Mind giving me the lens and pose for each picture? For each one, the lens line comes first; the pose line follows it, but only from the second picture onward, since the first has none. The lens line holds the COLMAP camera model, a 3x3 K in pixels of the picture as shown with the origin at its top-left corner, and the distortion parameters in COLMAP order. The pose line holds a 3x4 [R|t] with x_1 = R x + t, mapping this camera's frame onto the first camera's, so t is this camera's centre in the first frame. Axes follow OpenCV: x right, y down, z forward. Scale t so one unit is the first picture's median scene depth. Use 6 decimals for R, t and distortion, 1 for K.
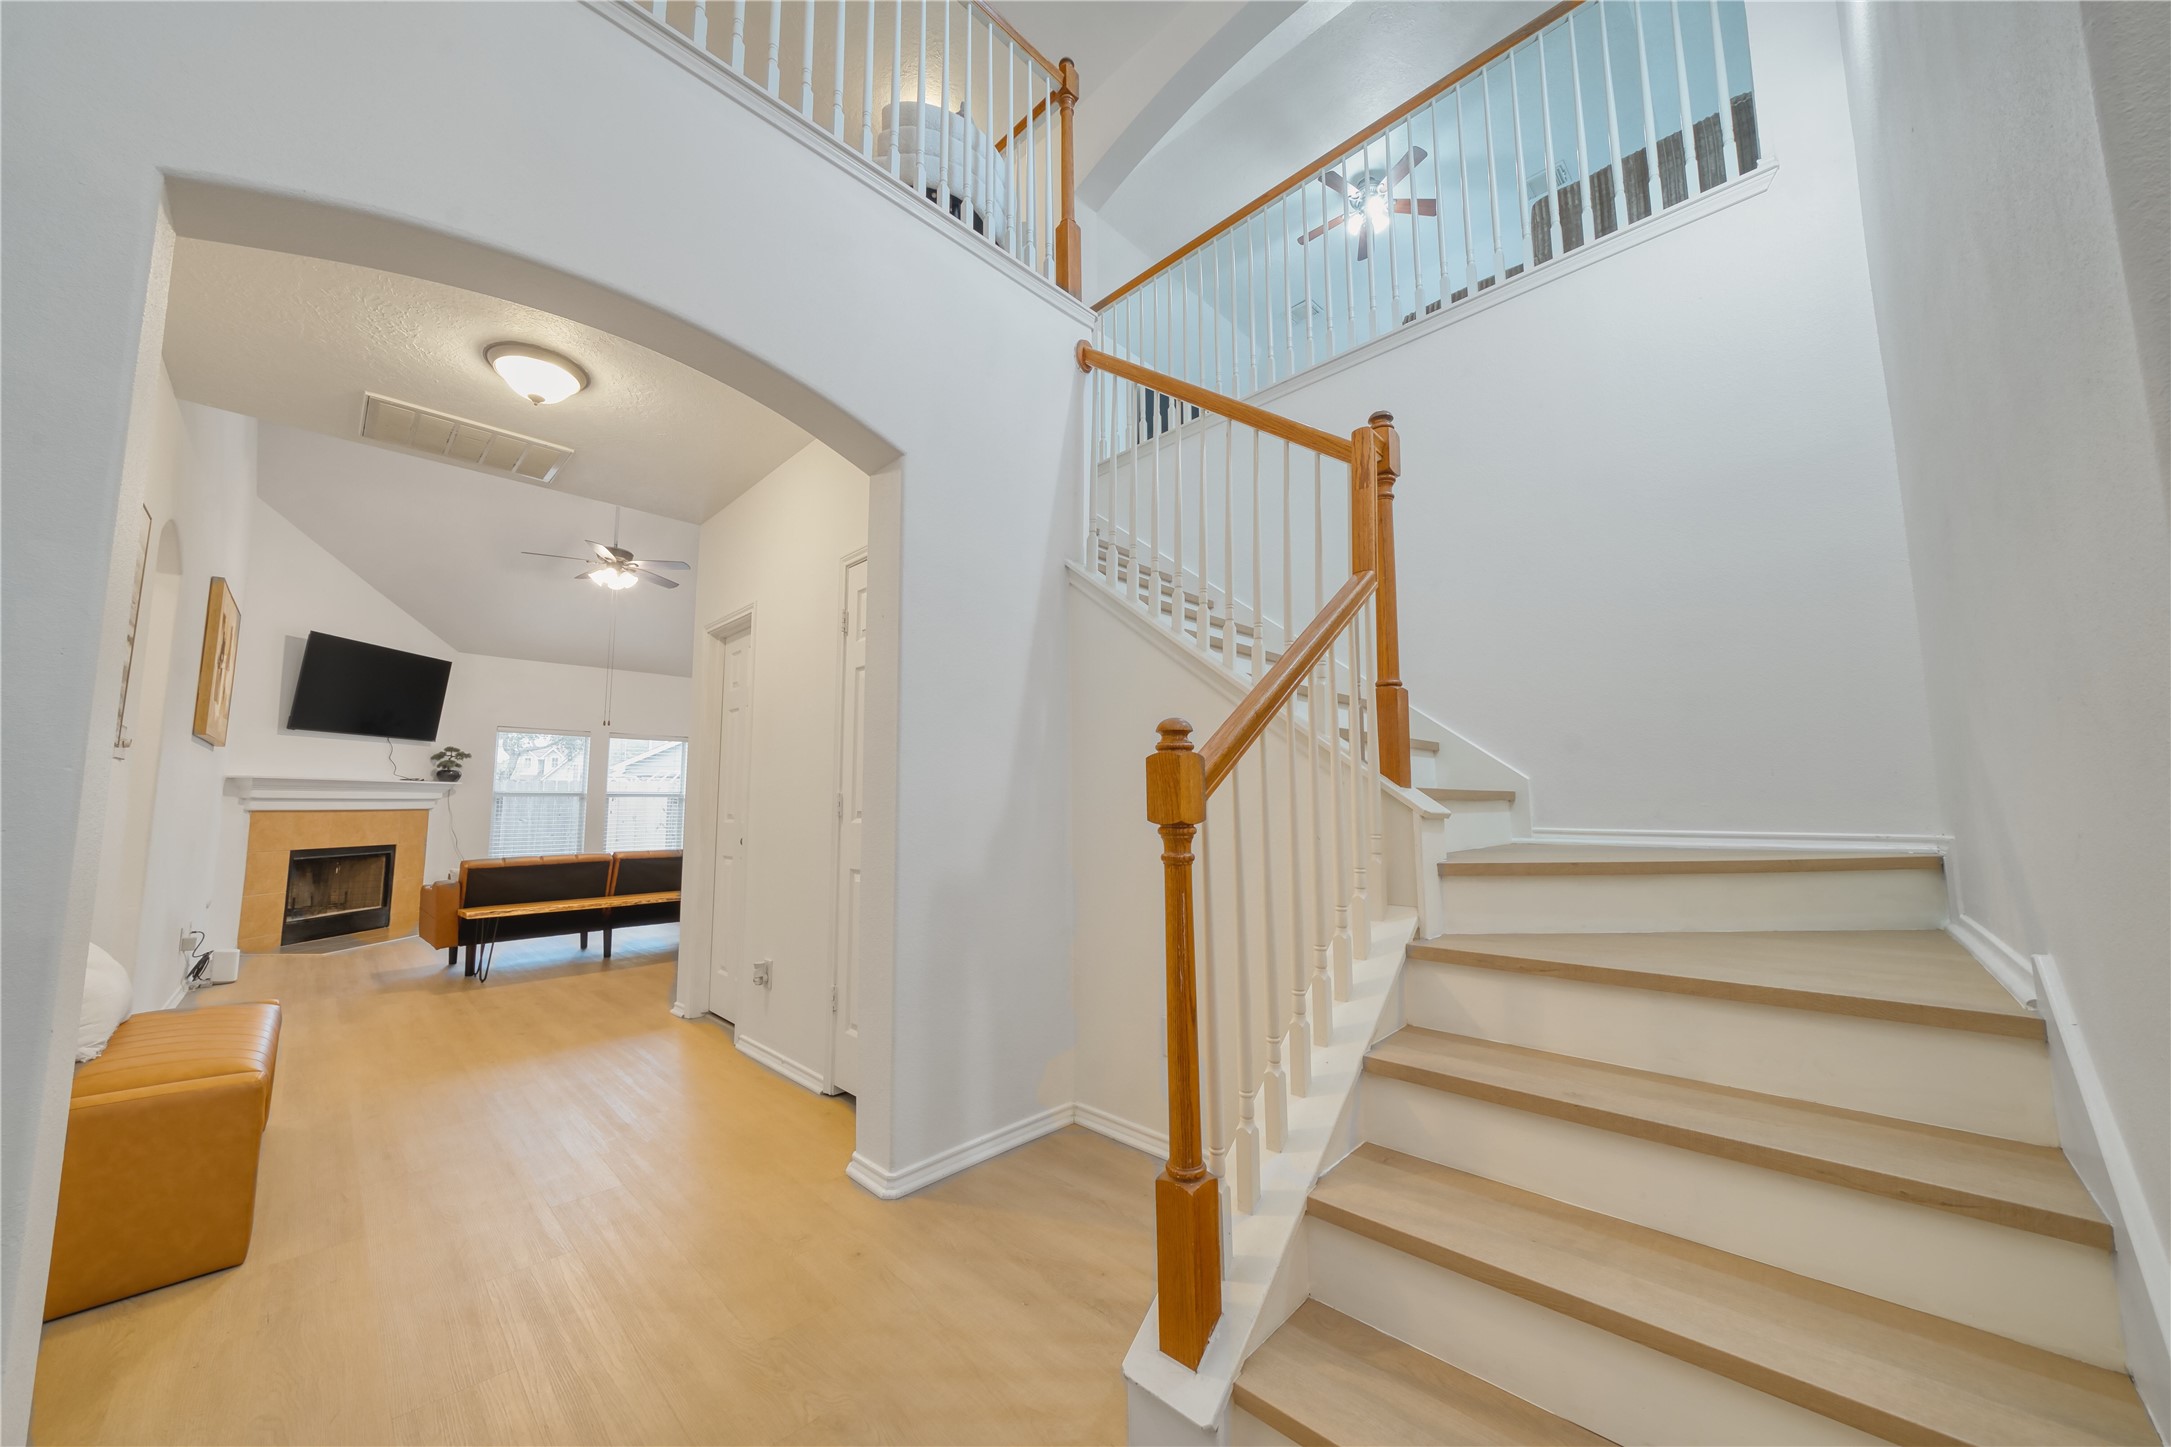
lens RADIAL K [[755.6, 0, 1085.5], [0, 755.6, 723.5], [0, 0, 1]] dist [-0.001842, -0.000261]
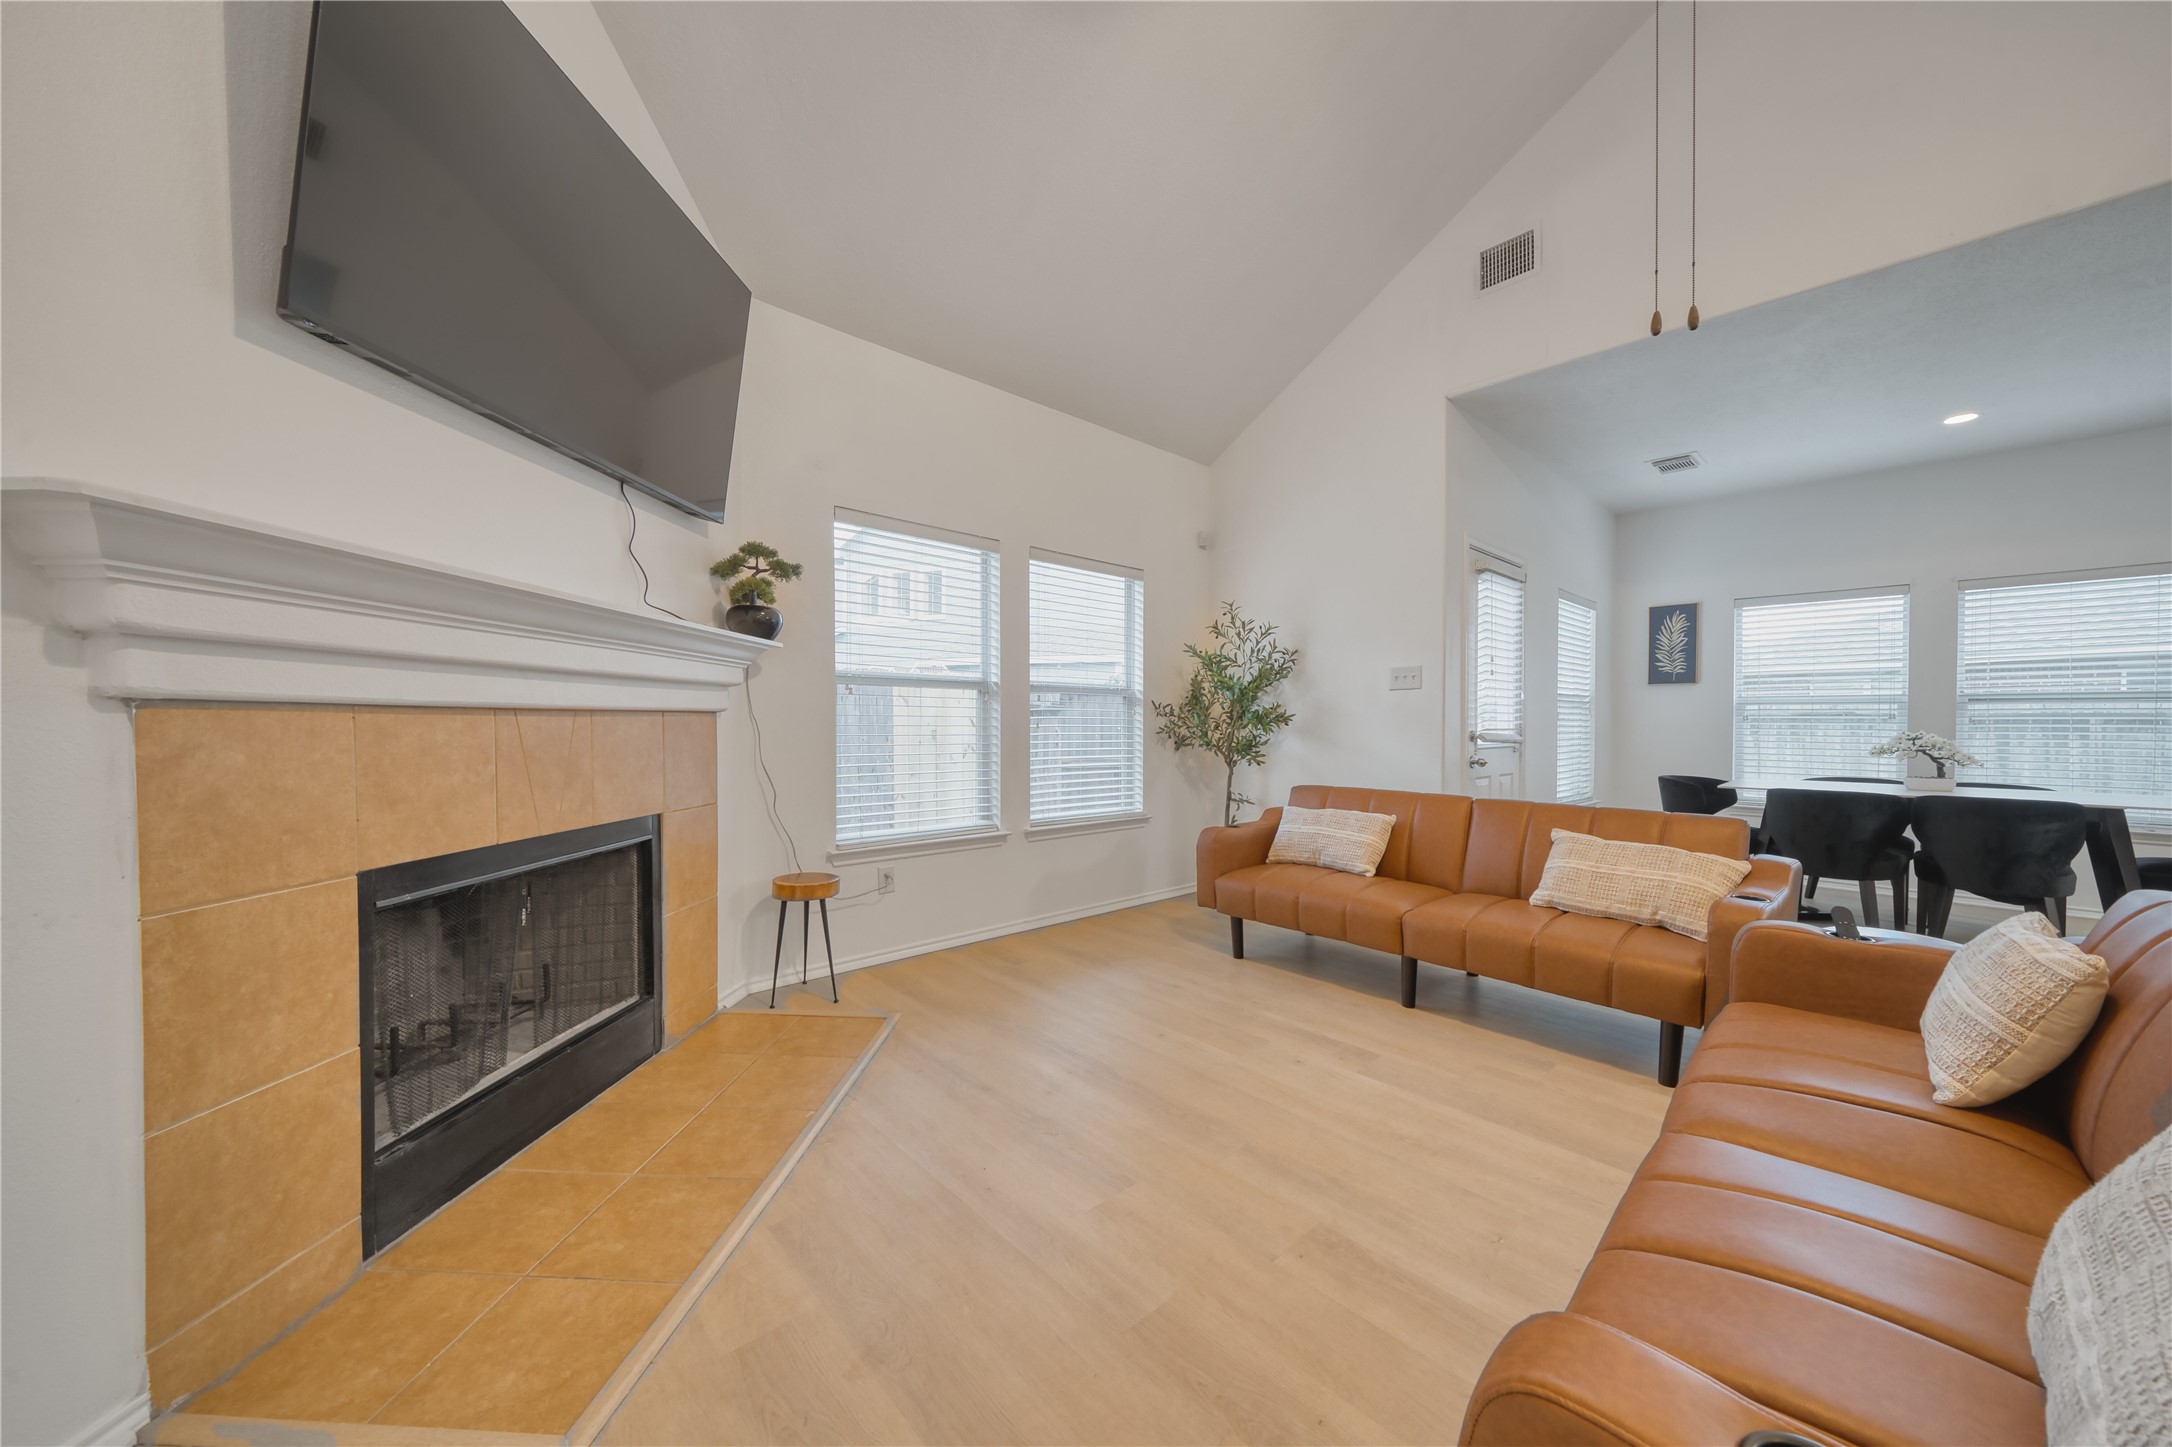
lens RADIAL K [[743.3, 0, 1086.0], [0, 743.3, 723.5], [0, 0, 1]] dist [-0.017759, -0.000047]
pose [[0.998981, 0.007094, -0.044574, -1.054474], [-0.002178, 0.993999, 0.109368, 0.124741], [0.045083, -0.109159, 0.993001, 1.018260]]
